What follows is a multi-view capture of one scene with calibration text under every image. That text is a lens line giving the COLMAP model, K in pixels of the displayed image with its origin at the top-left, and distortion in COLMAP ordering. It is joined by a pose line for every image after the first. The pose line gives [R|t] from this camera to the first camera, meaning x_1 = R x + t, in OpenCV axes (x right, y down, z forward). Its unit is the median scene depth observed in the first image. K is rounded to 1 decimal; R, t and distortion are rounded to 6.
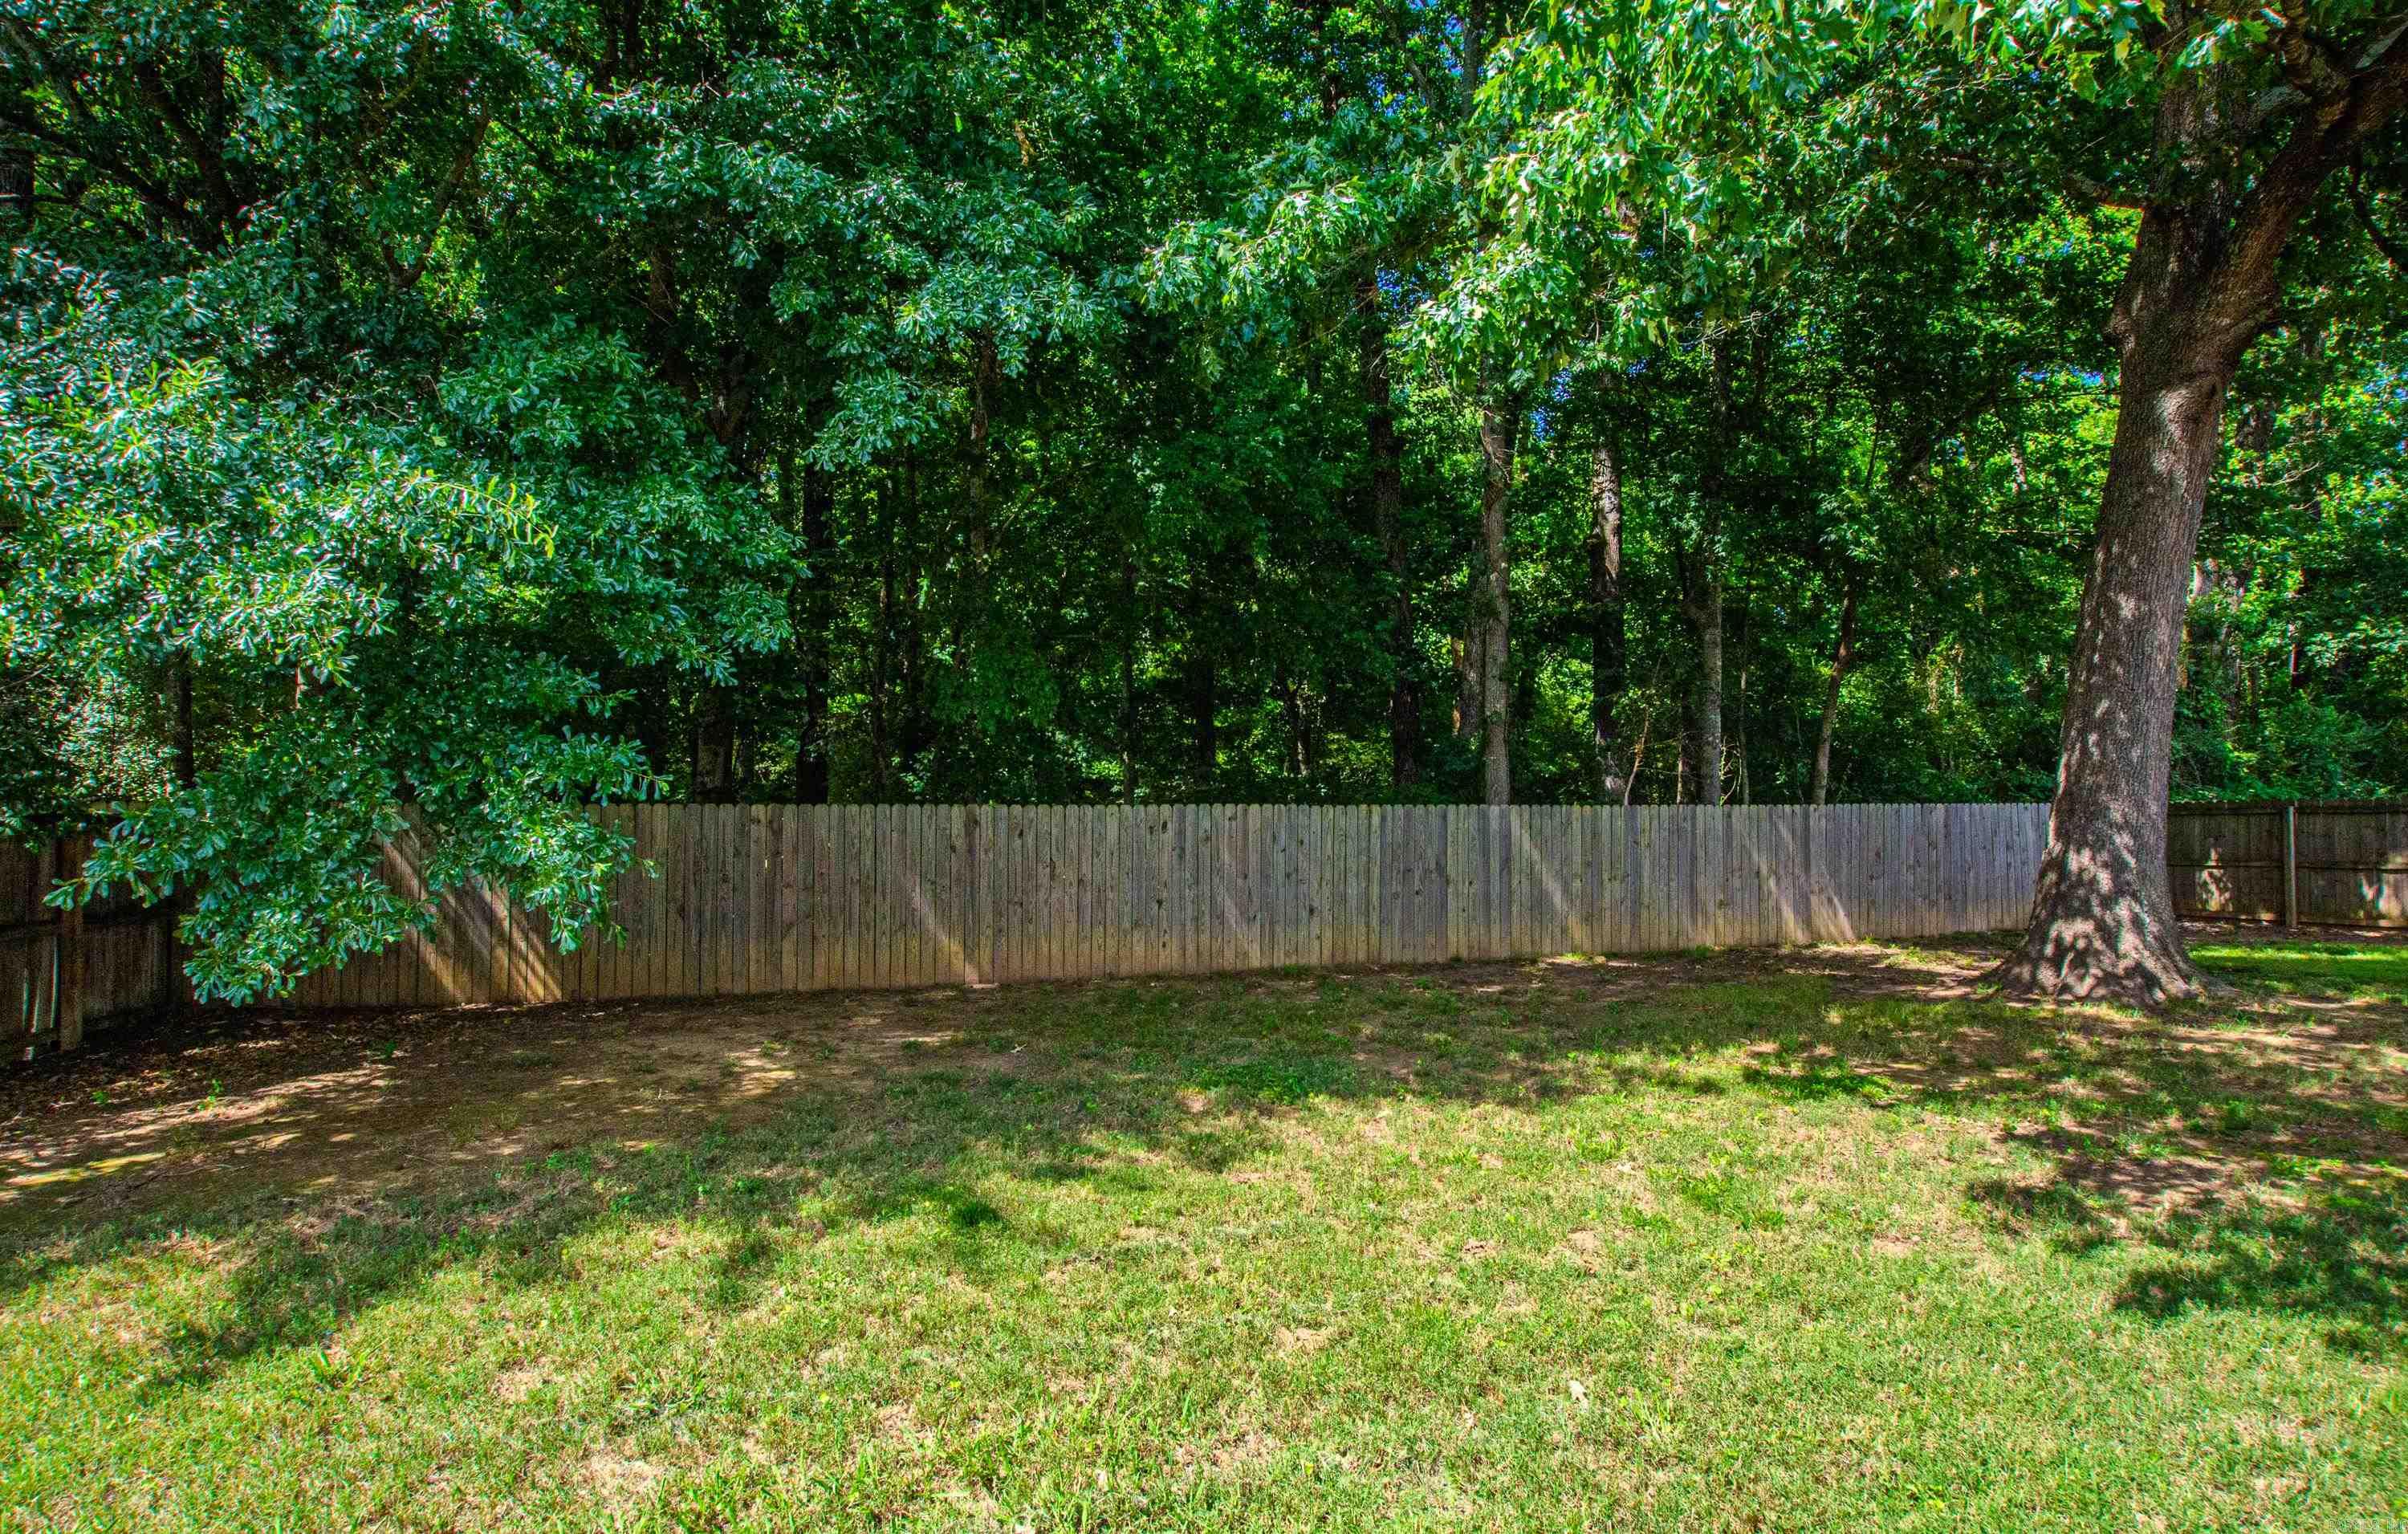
lens RADIAL K [[1184.4, 0, 1207.8], [0, 1184.4, 760.1], [0, 0, 1]] dist [-0.052201, 0.022135]
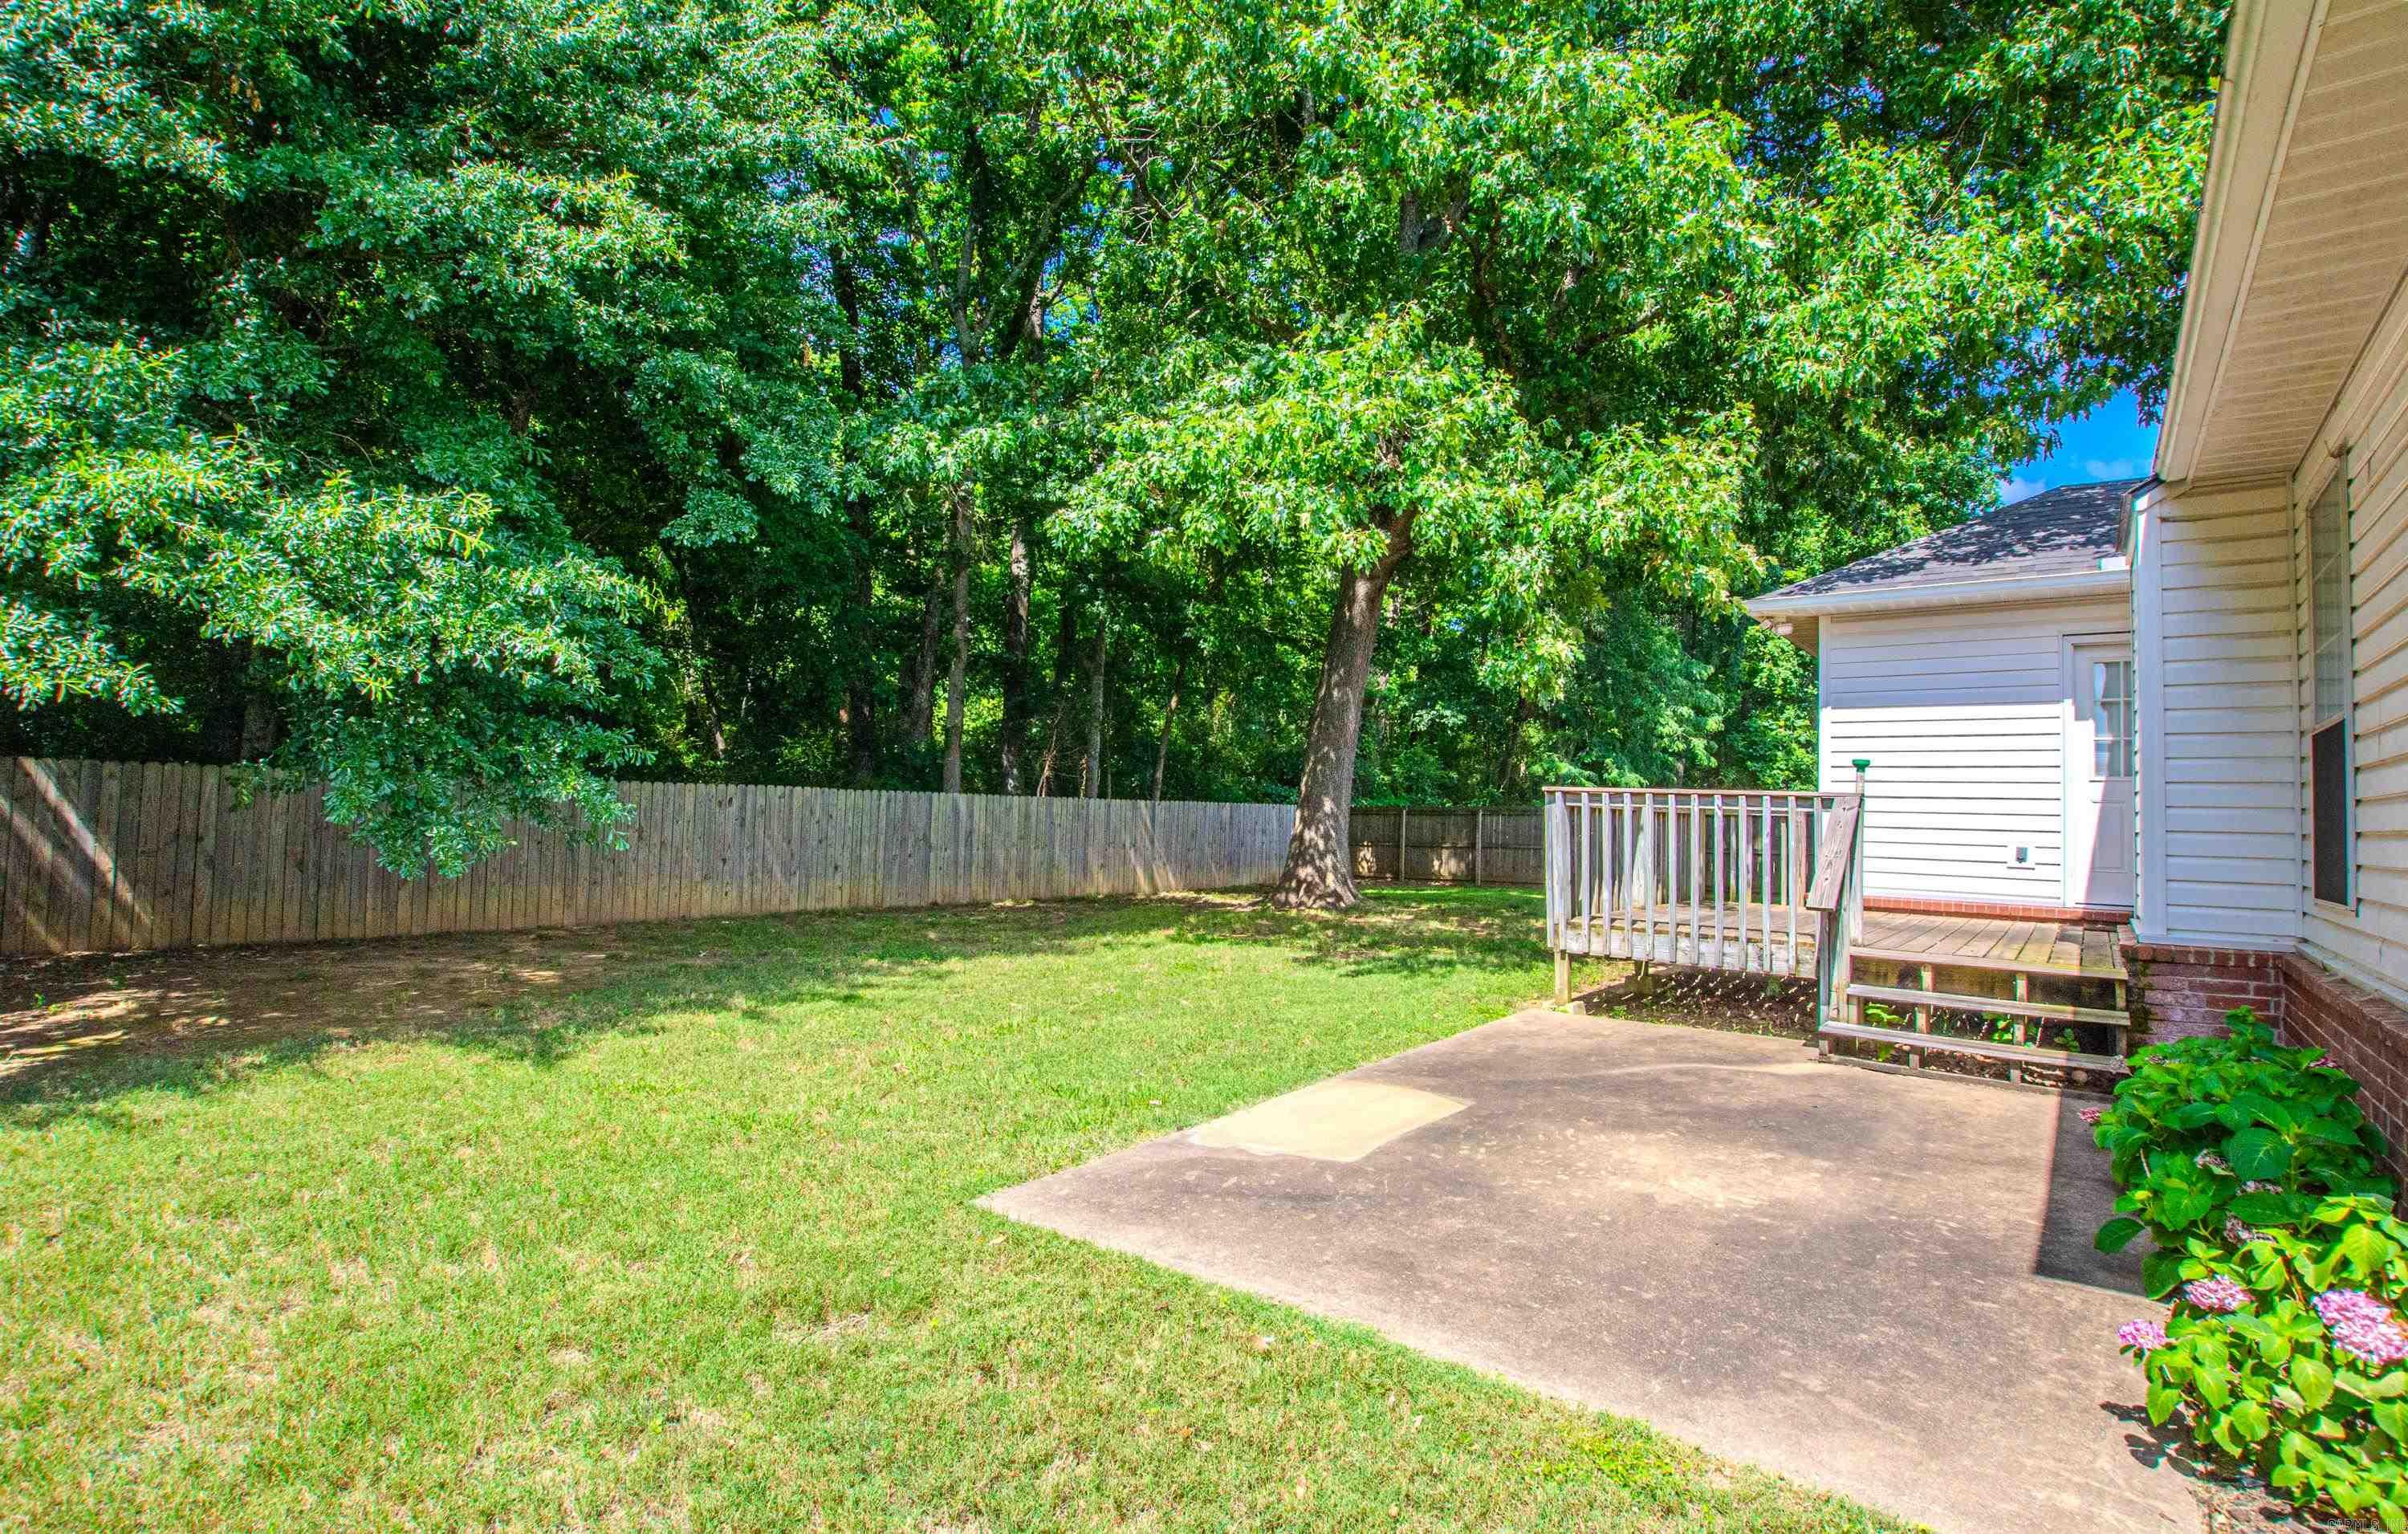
lens RADIAL K [[1184.4, 0, 1207.8], [0, 1184.4, 760.1], [0, 0, 1]] dist [-0.052201, 0.022135]
pose [[0.833416, 0.047275, 0.550620, -0.308442], [-0.049698, 0.998709, -0.010525, -0.000922], [-0.550407, -0.018593, 0.834690, -0.346382]]
